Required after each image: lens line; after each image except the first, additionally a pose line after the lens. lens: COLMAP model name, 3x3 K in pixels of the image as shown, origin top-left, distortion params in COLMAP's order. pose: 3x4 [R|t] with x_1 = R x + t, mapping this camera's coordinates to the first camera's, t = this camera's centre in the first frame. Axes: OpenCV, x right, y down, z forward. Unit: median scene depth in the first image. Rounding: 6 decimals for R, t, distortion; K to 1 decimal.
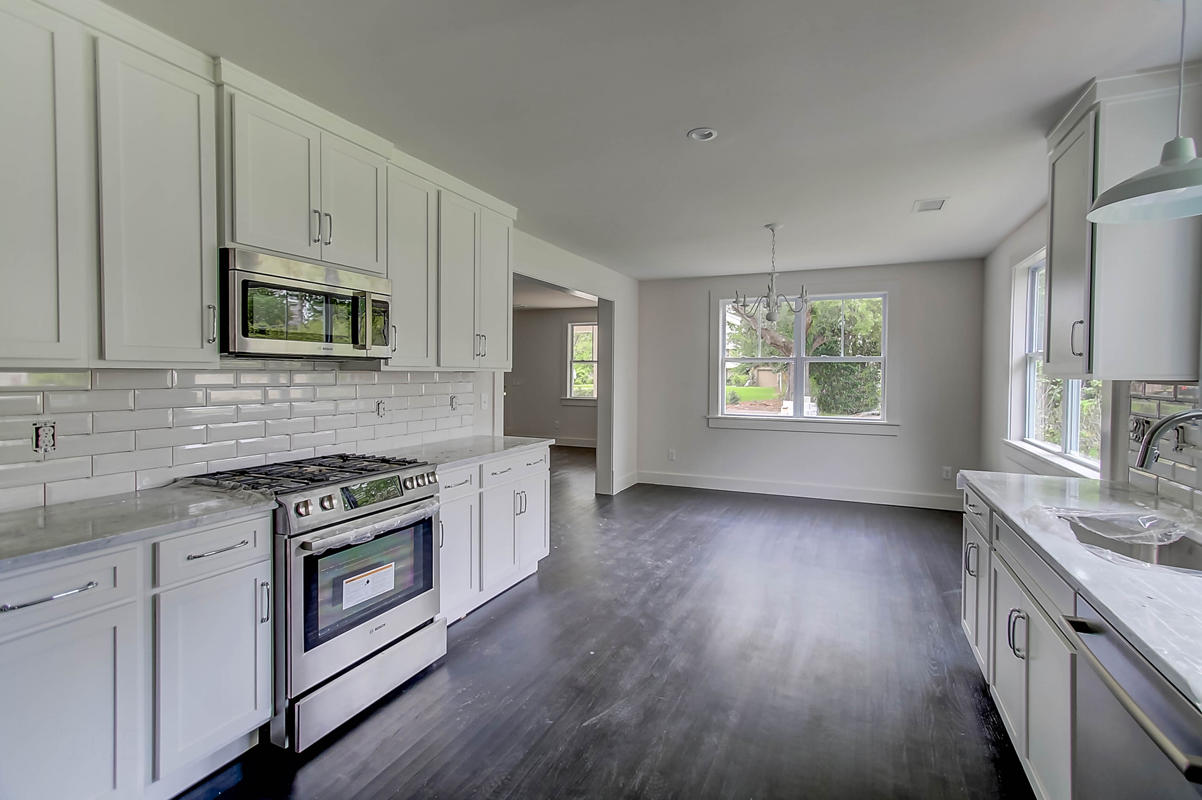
lens RADIAL K [[540.0, 0, 622.4], [0, 540.0, 382.2], [0, 0, 1]] dist [0.001827, 0.000402]
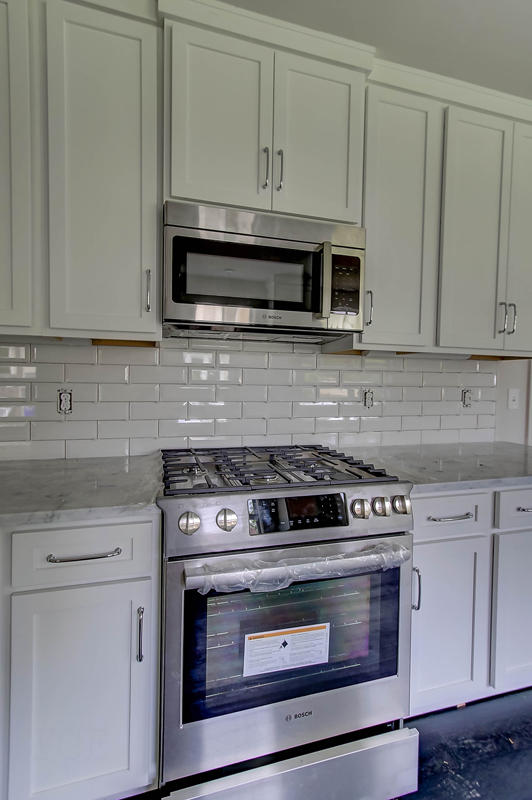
lens RADIAL K [[359.4, 0, 252.4], [0, 359.4, 390.1], [0, 0, 1]] dist [0.001827, 0.000402]
pose [[0.623708, 0.025425, -0.781243, -0.131087], [-0.024631, 0.999614, 0.012868, 0.039293], [0.781269, 0.011217, 0.624094, 0.592501]]
